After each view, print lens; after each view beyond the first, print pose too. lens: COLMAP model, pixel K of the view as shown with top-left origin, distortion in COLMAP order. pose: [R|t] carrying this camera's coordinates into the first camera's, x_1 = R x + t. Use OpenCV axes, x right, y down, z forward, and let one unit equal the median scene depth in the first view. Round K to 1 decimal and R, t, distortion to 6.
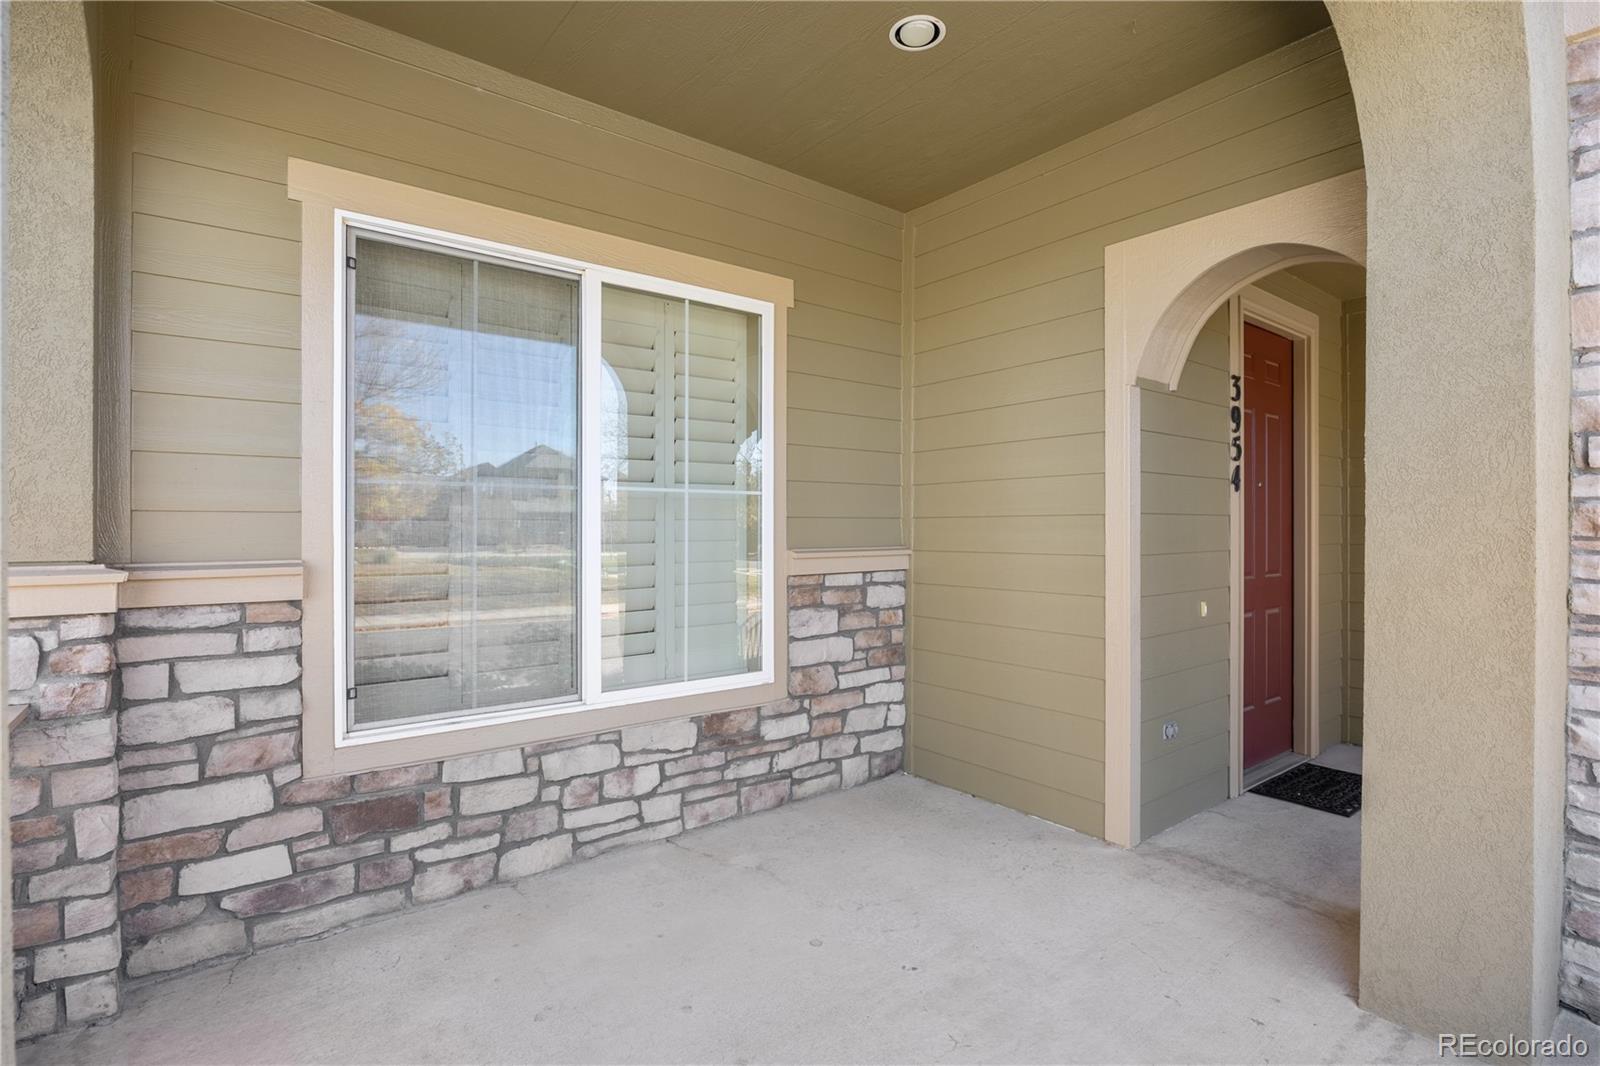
lens RADIAL K [[755.4, 0, 800.0], [0, 755.4, 533.0], [0, 0, 1]] dist [-0.020085, 0.000347]
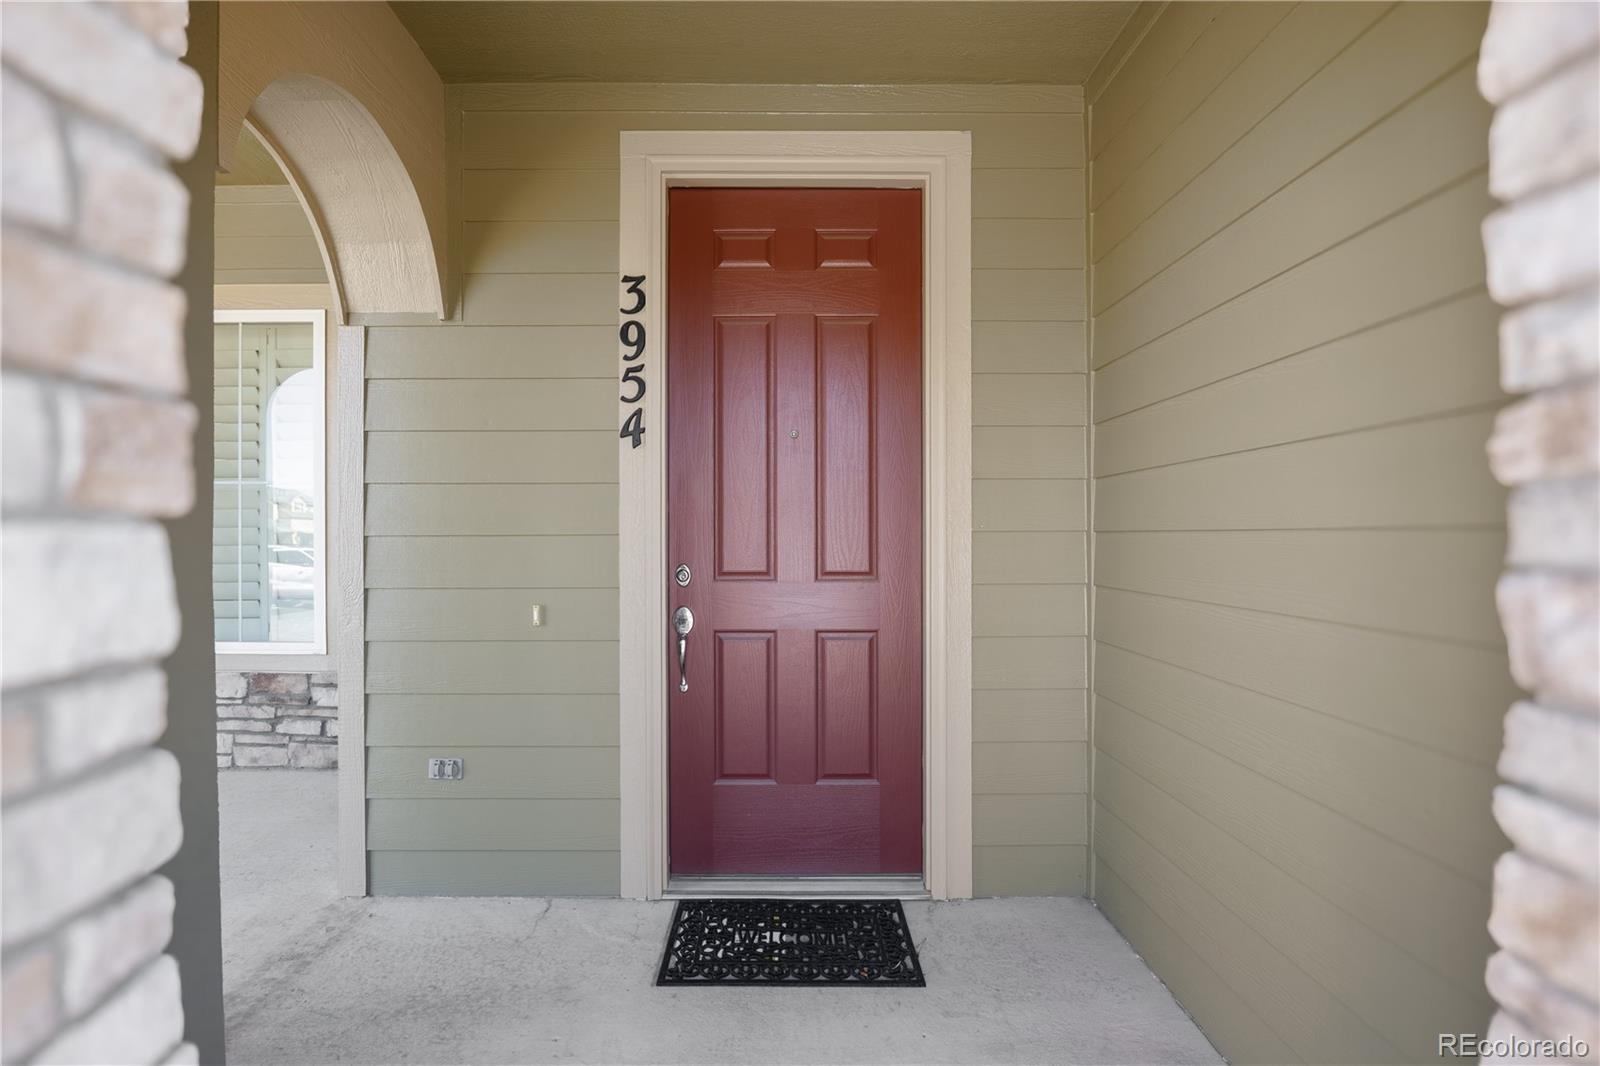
lens RADIAL K [[695.8, 0, 800.0], [0, 695.8, 533.0], [0, 0, 1]] dist [-0.034607, 0.000007]
pose [[0.806056, 0.000045, -0.591840, 1.144919], [-0.000093, 1.000000, -0.000051, 0.022715], [0.591840, 0.000096, 0.806056, 0.628105]]
